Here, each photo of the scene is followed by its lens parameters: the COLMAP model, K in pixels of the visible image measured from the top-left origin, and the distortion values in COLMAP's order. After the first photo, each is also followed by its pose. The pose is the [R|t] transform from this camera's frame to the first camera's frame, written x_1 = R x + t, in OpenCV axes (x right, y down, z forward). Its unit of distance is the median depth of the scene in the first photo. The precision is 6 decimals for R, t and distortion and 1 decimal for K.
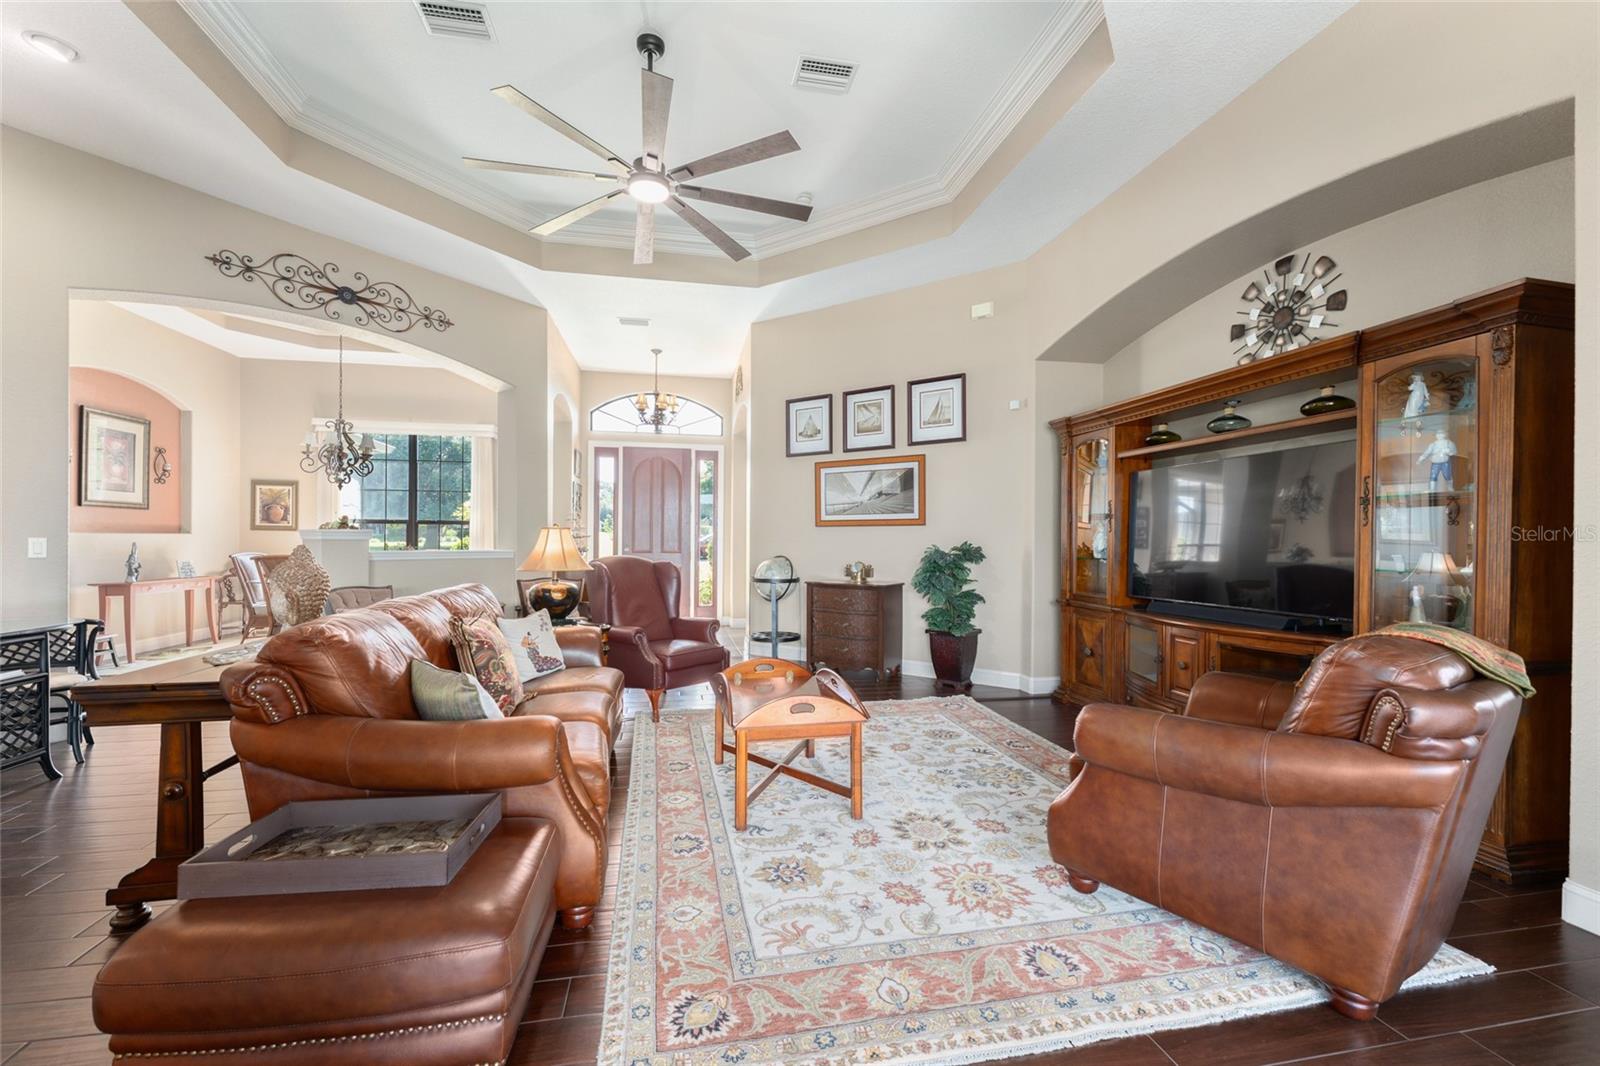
lens RADIAL K [[645.7, 0, 797.1], [0, 645.7, 534.1], [0, 0, 1]] dist [0.000418, 0.000197]
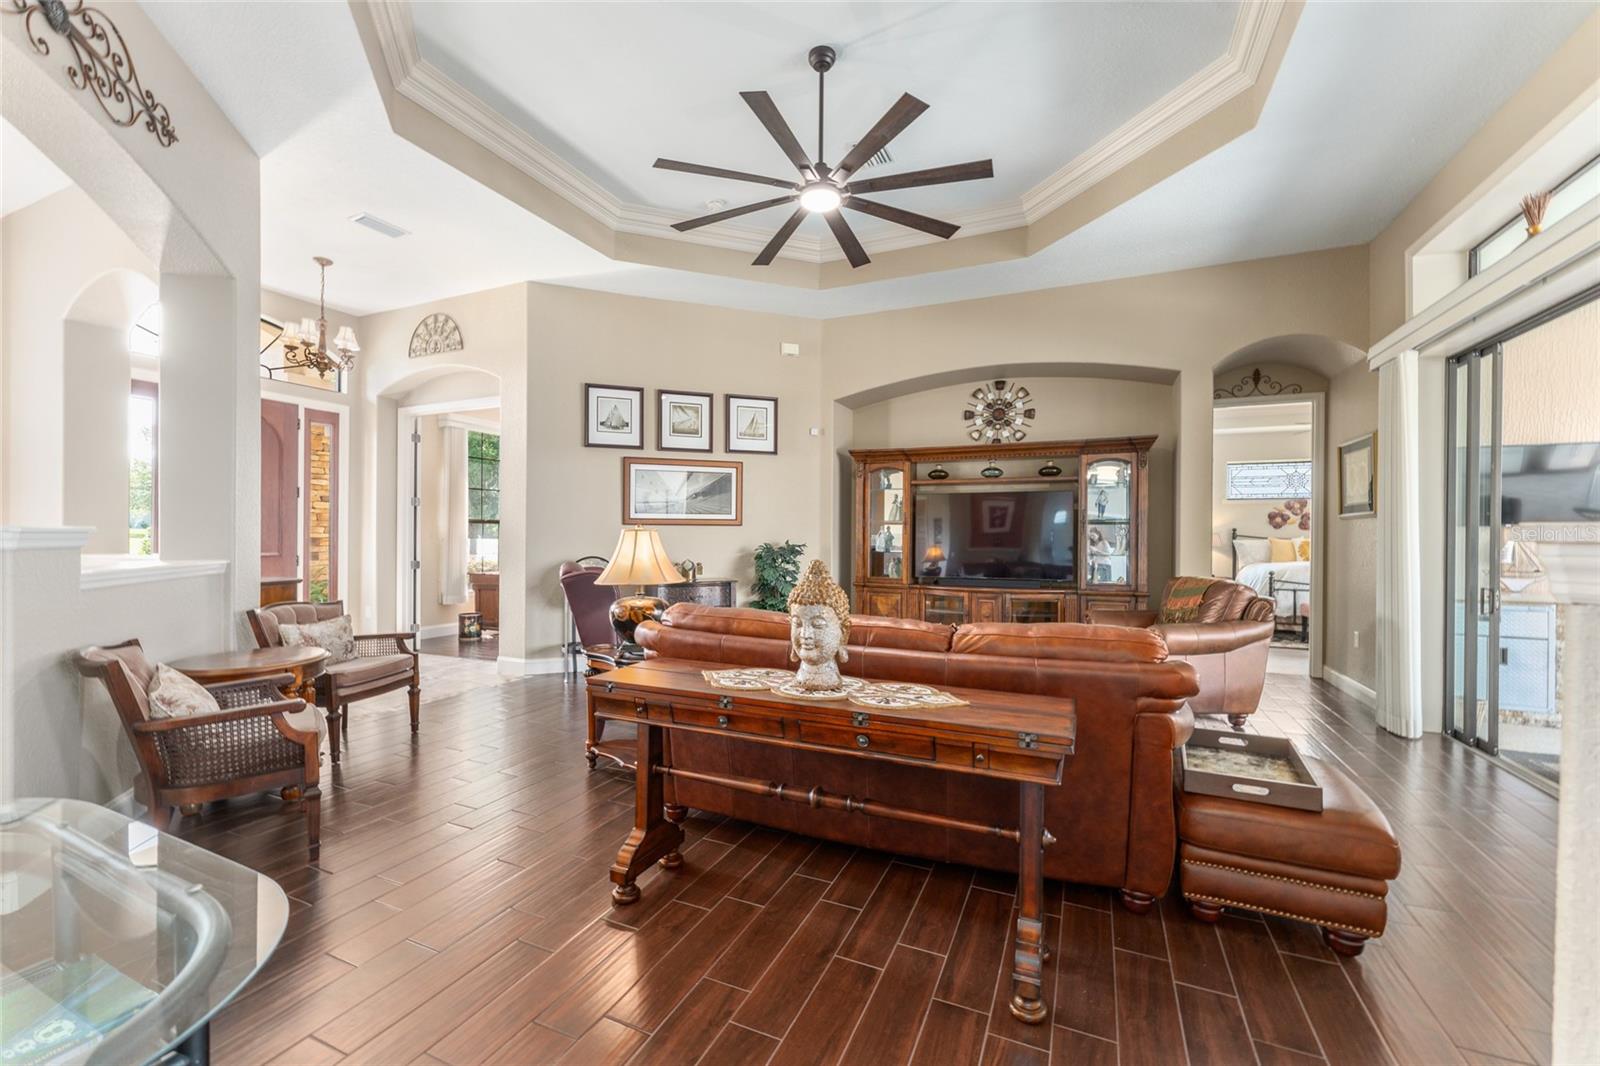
lens RADIAL K [[645.7, 0, 803.5], [0, 645.7, 537.3], [0, 0, 1]] dist [0.000418, 0.000197]
pose [[0.582868, -0.003775, 0.812558, -0.639059], [-0.011197, 0.999857, 0.012677, -0.008311], [-0.812489, -0.016488, 0.582743, 0.252159]]
